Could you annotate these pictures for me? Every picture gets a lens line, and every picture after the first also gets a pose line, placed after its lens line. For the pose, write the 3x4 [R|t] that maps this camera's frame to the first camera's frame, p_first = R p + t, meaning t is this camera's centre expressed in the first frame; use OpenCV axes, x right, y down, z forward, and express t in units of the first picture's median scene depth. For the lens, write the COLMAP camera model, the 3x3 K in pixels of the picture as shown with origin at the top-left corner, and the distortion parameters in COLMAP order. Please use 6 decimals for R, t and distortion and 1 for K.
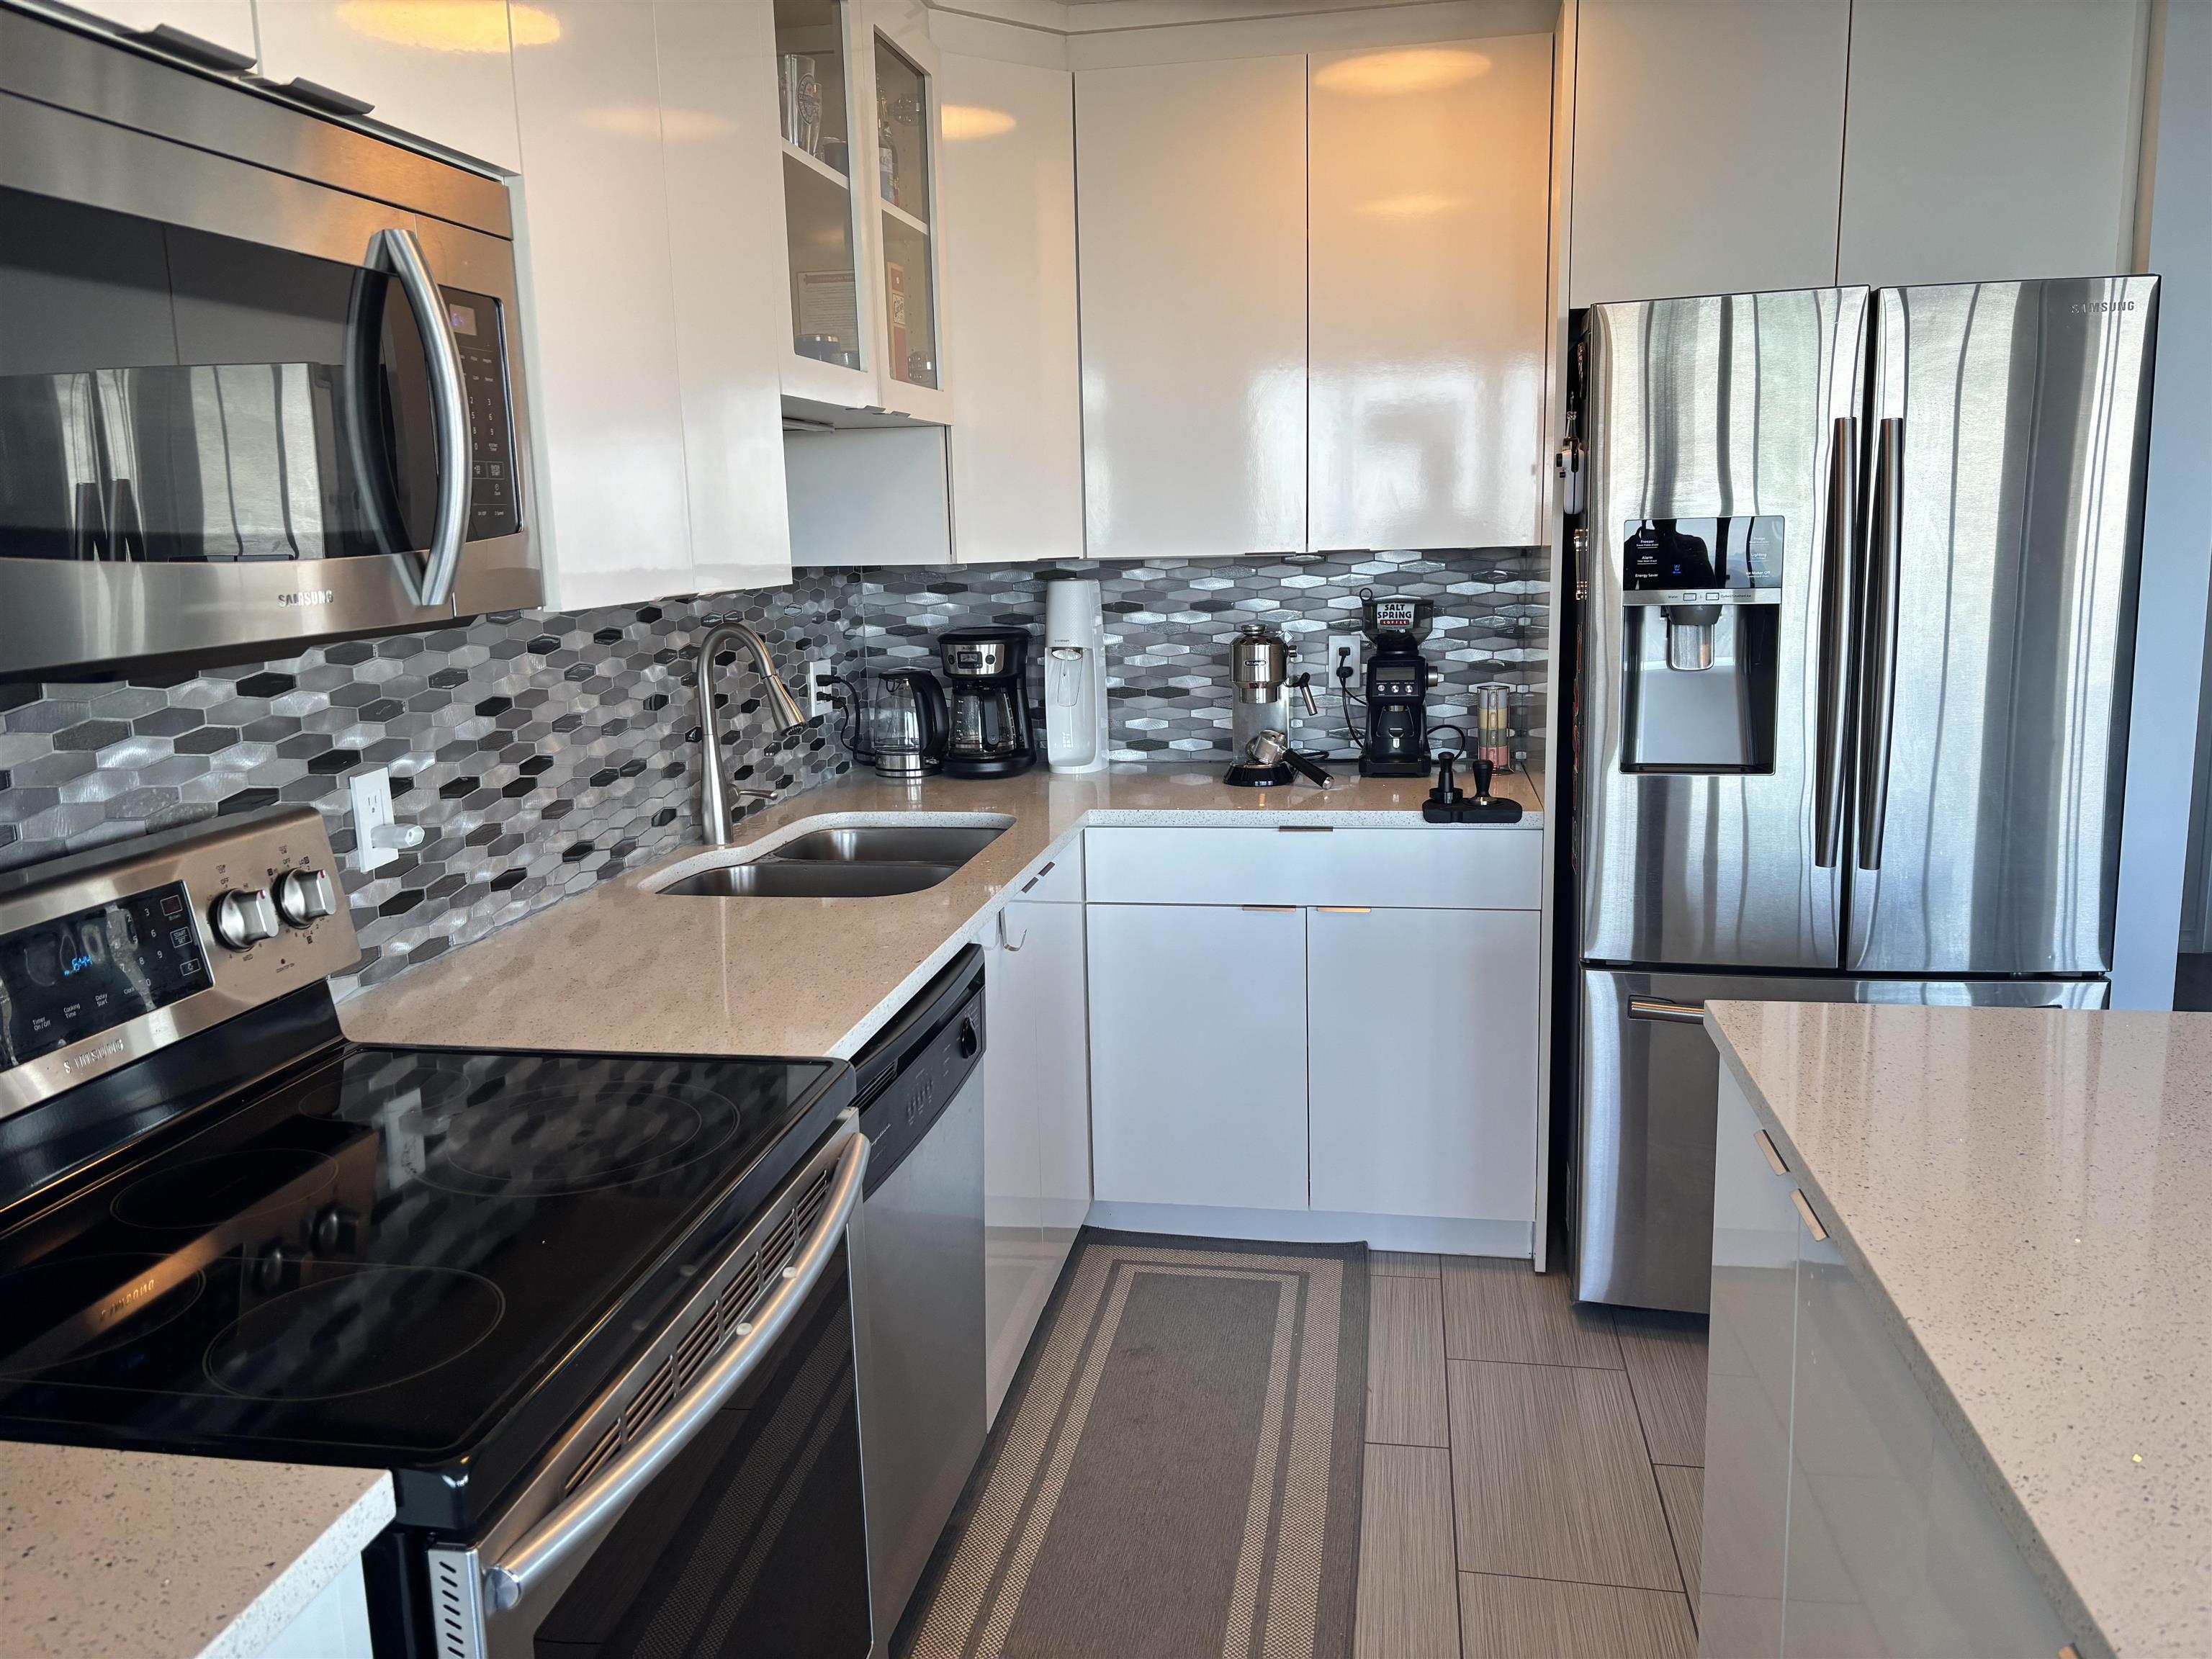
lens RADIAL K [[1654.8, 0, 1103.4], [0, 1654.8, 822.6], [0, 0, 1]] dist [0.095431, -0.147587]
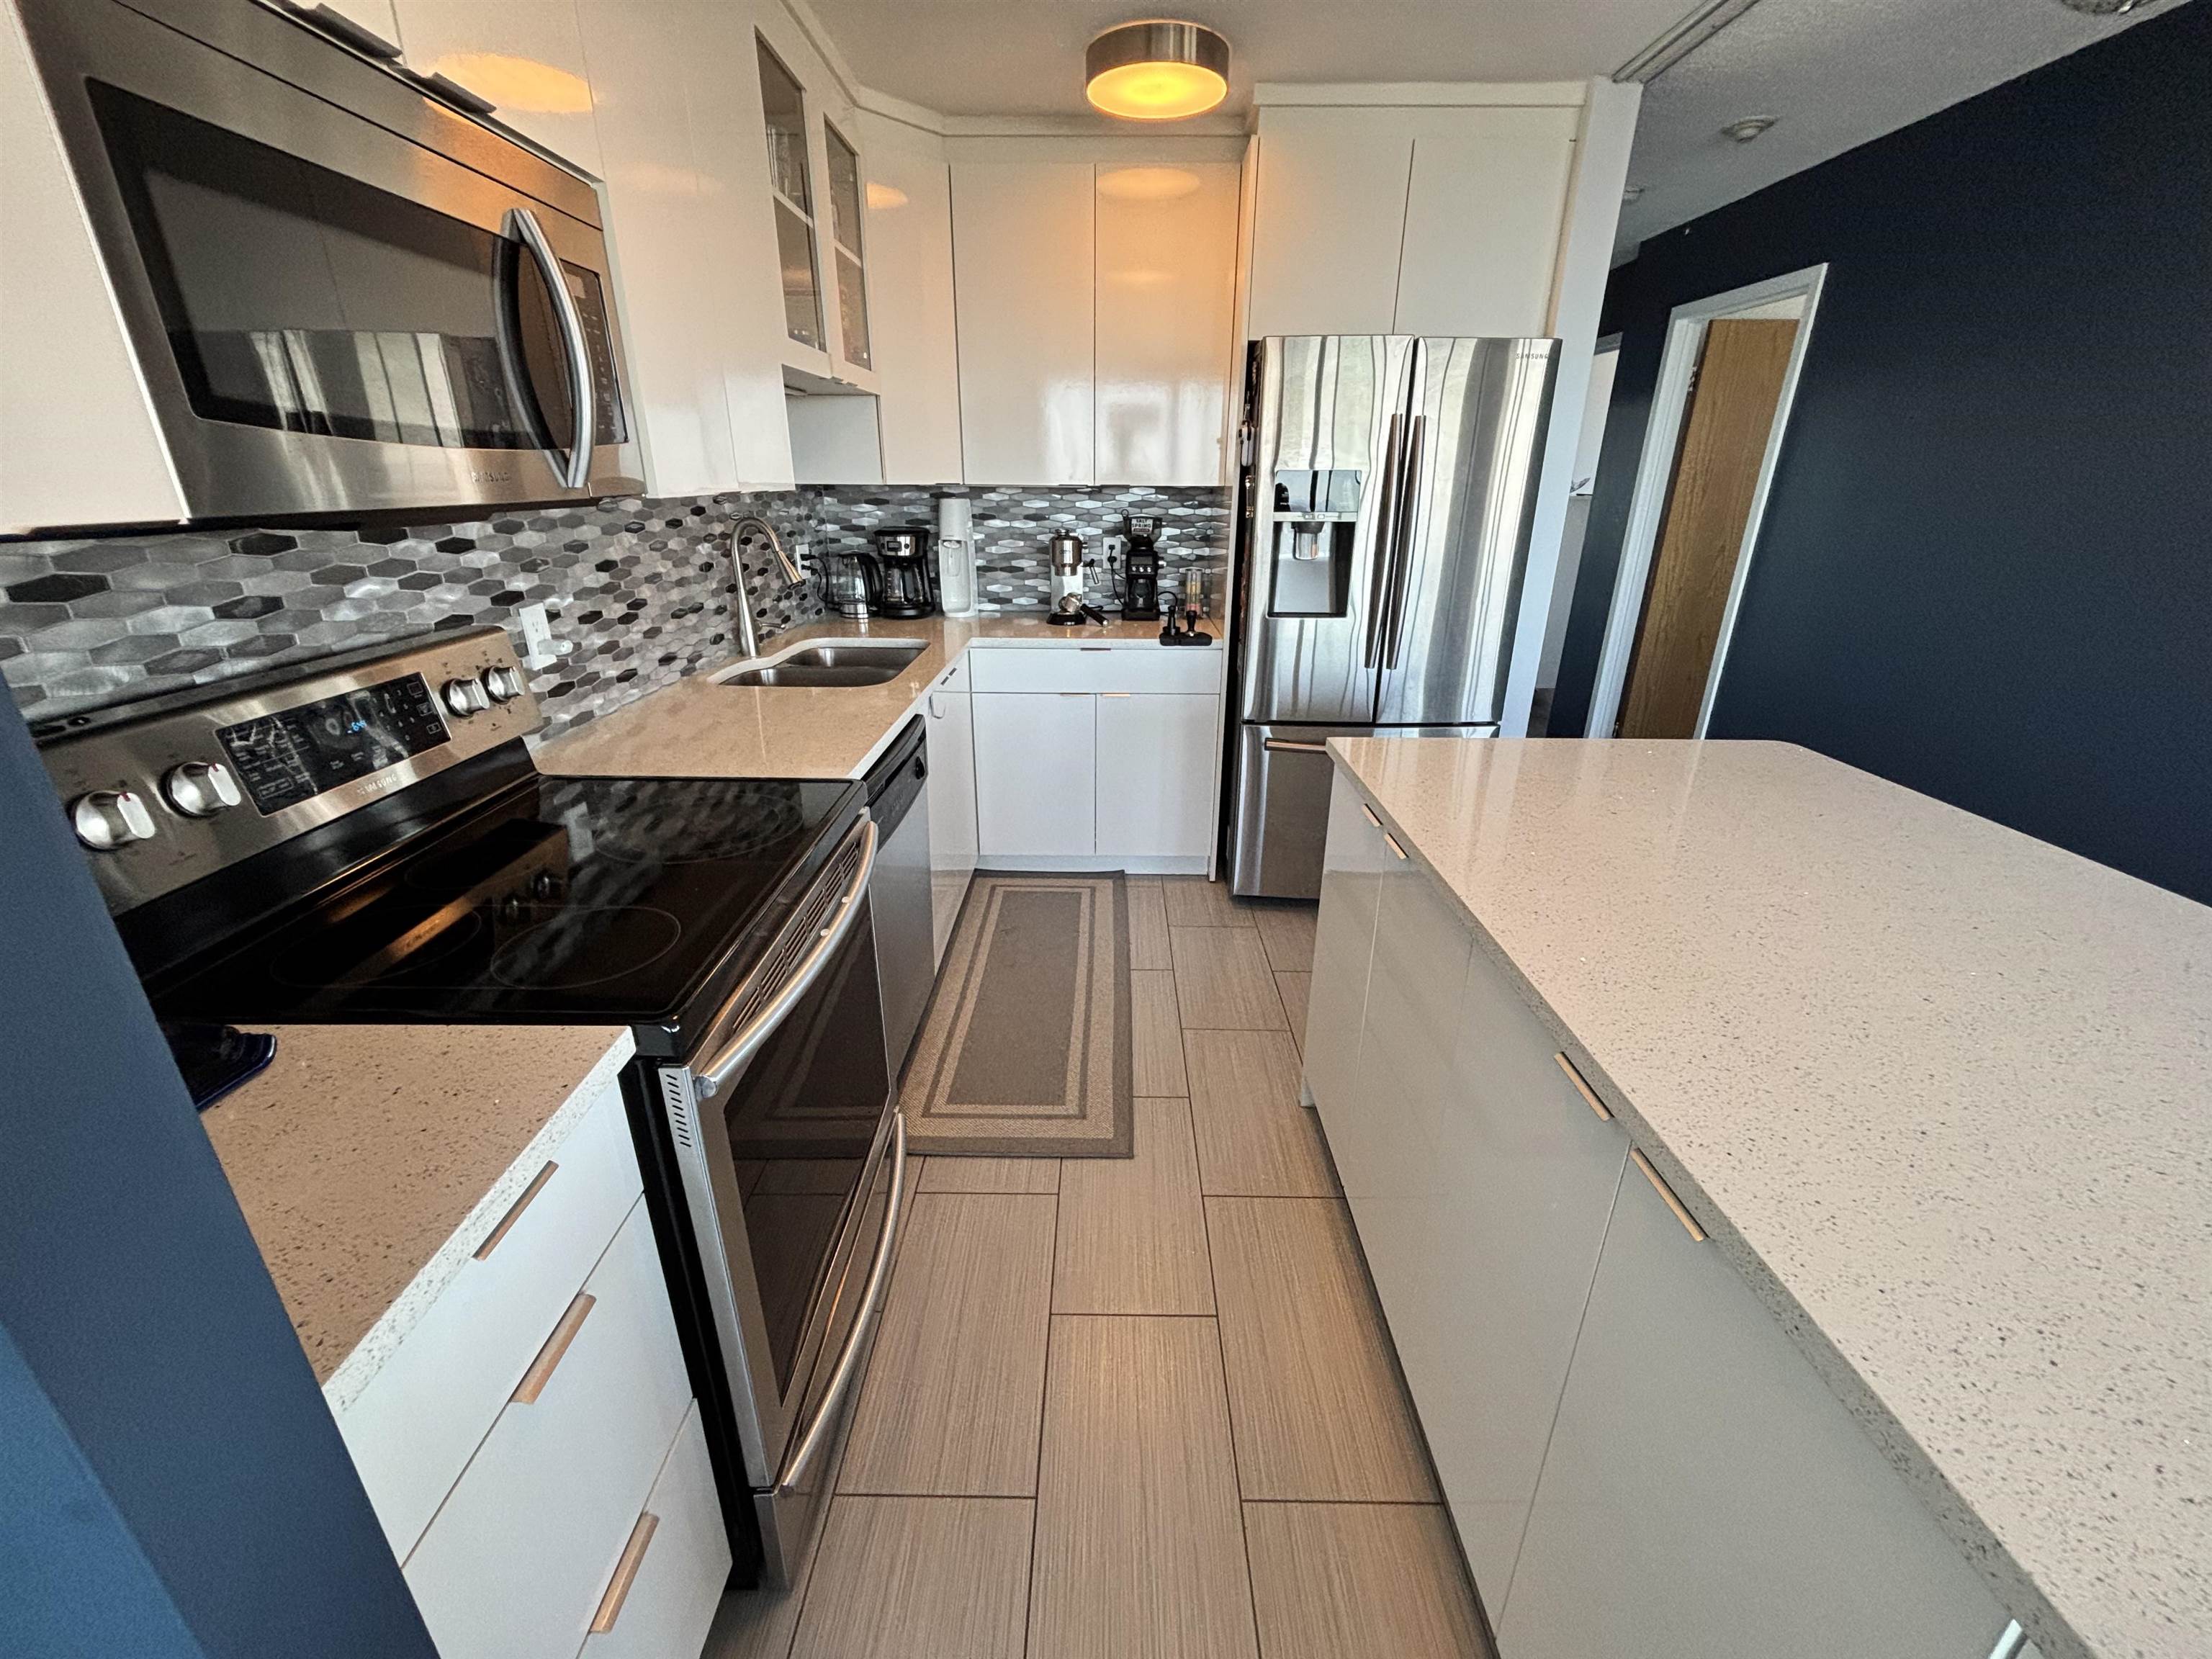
lens RADIAL K [[892.9, 0, 1105.5], [0, 892.9, 833.2], [0, 0, 1]] dist [-0.001212, -0.000560]
pose [[0.985741, -0.030163, 0.165547, -0.040861], [-0.003485, 0.979933, 0.199295, 0.008660], [-0.168236, -0.197030, 0.965855, 0.042938]]
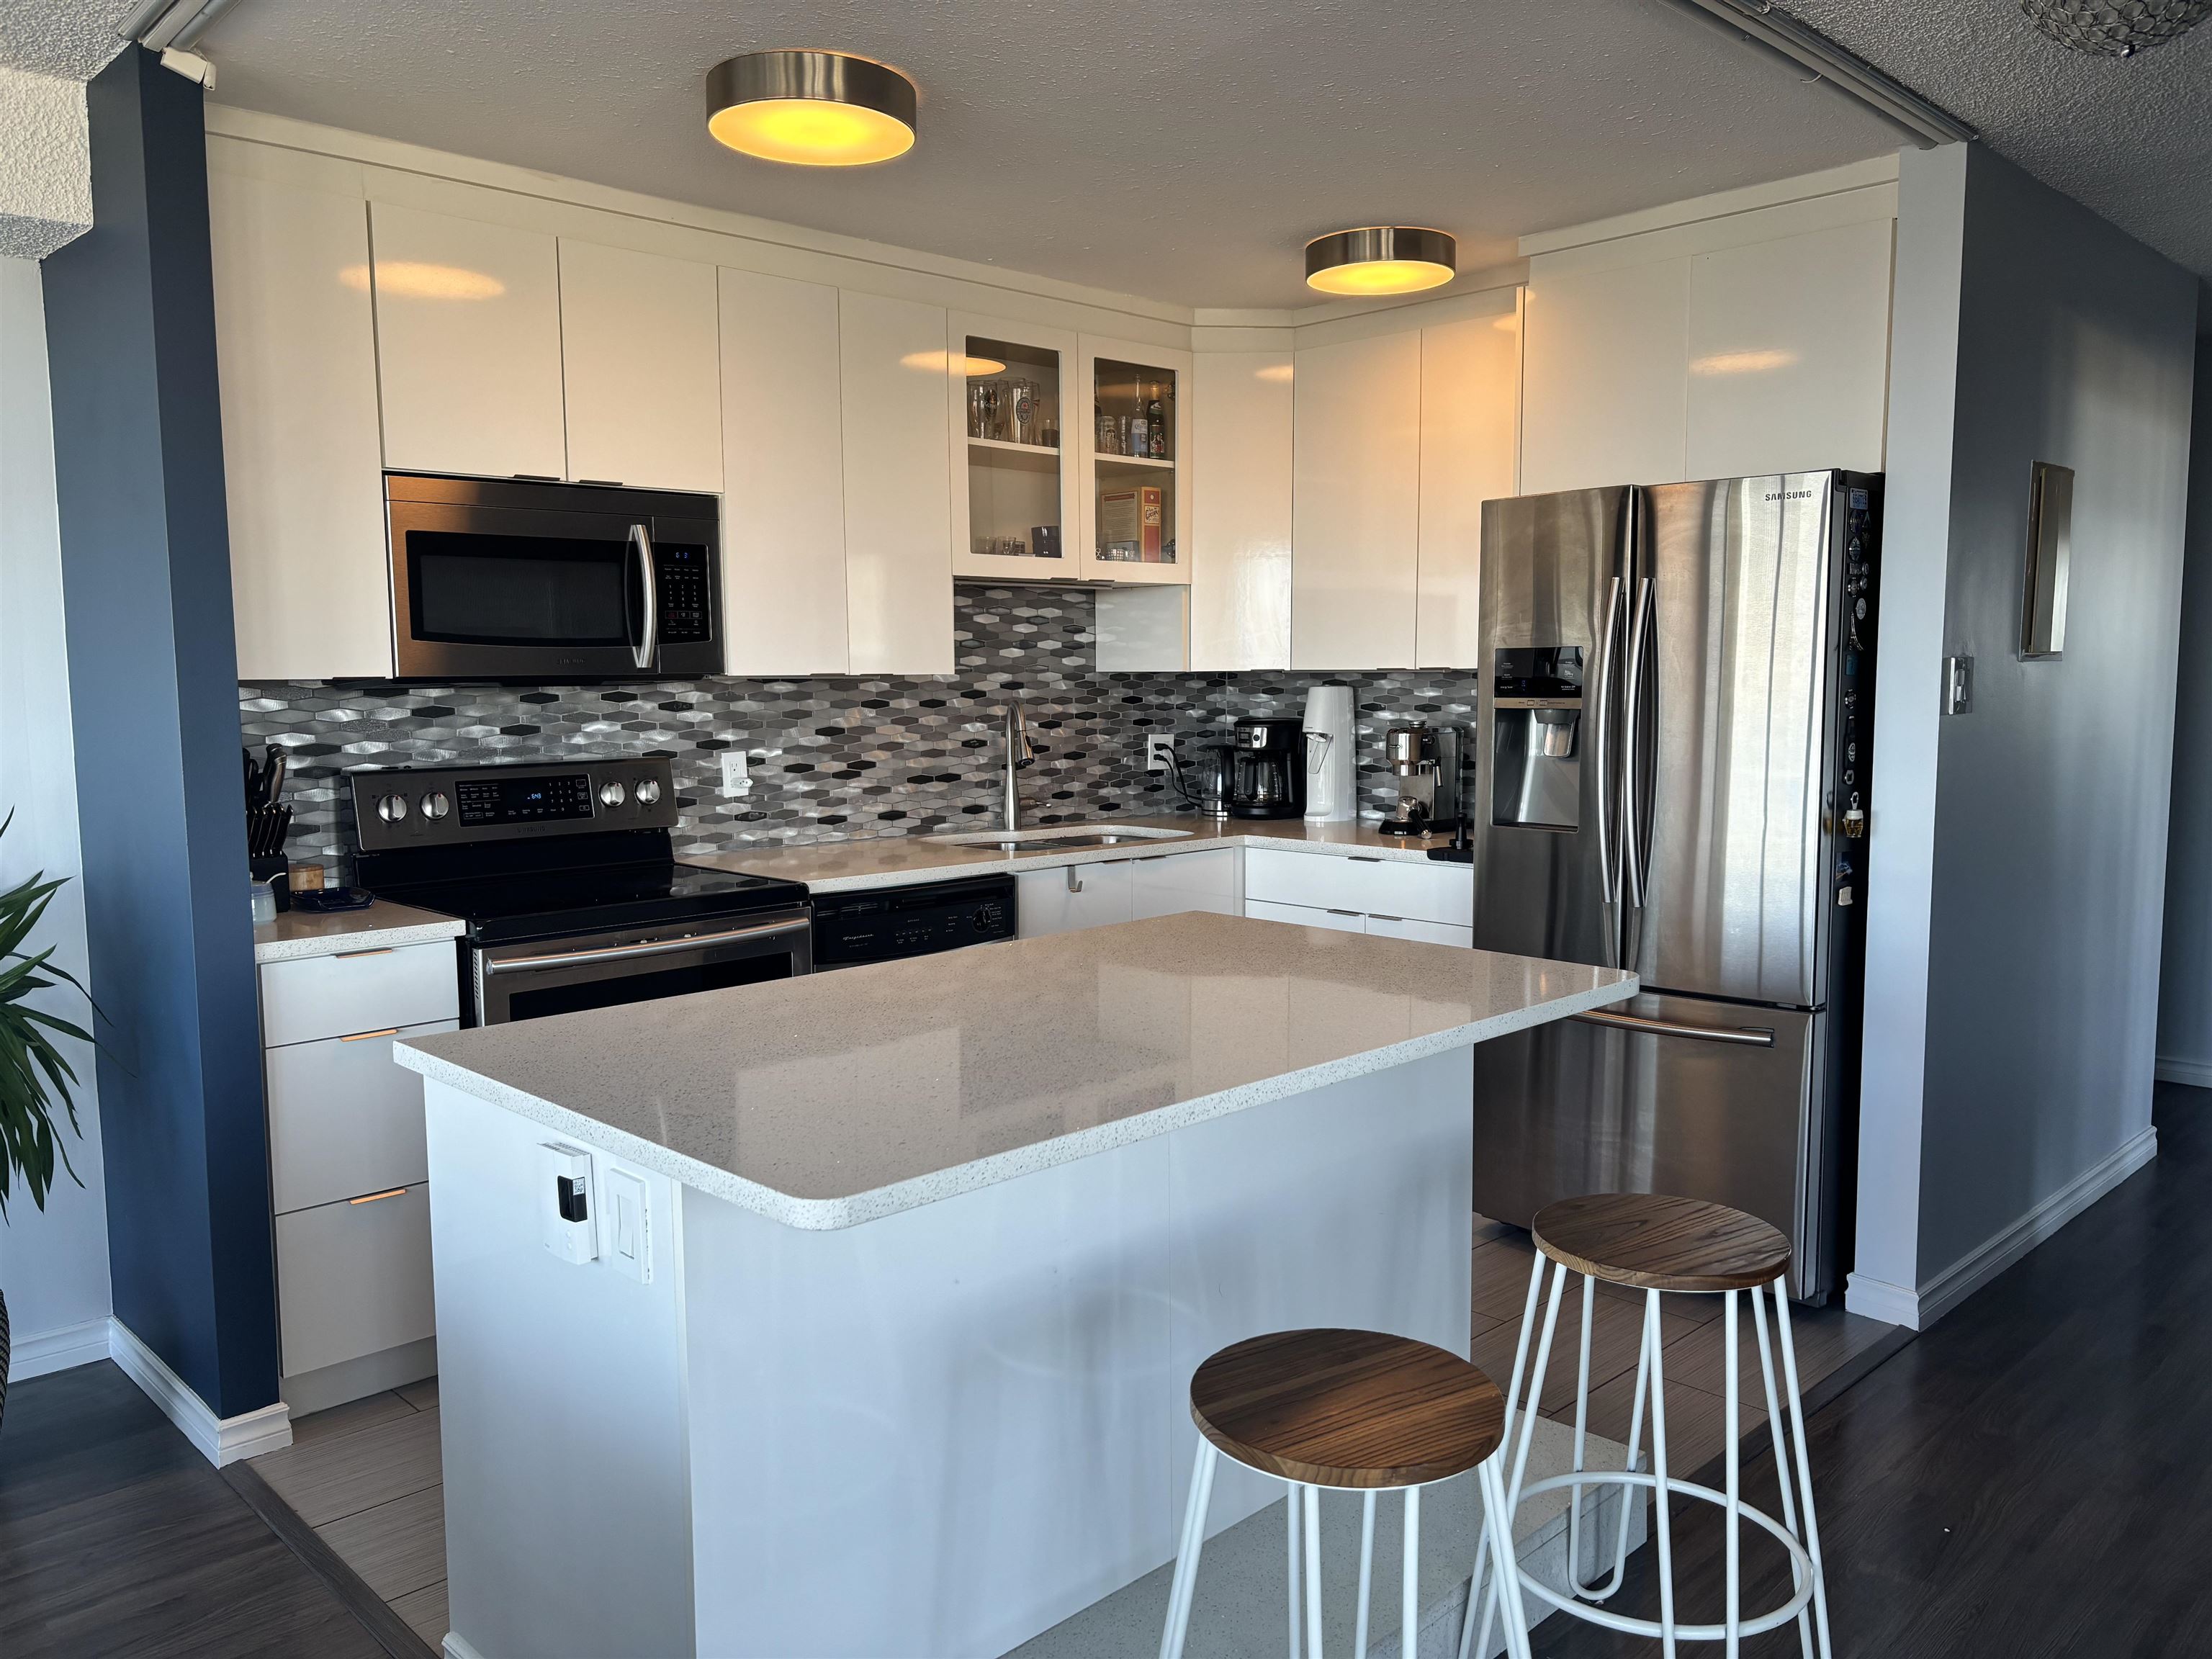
lens RADIAL K [[1630.6, 0, 1105.6], [0, 1630.6, 835.2], [0, 0, 1]] dist [0.058213, -0.058152]
pose [[0.812424, 0.077939, -0.577835, 0.967841], [-0.117850, 0.992521, -0.031823, 0.071310], [0.571033, 0.093952, 0.815533, -0.360443]]
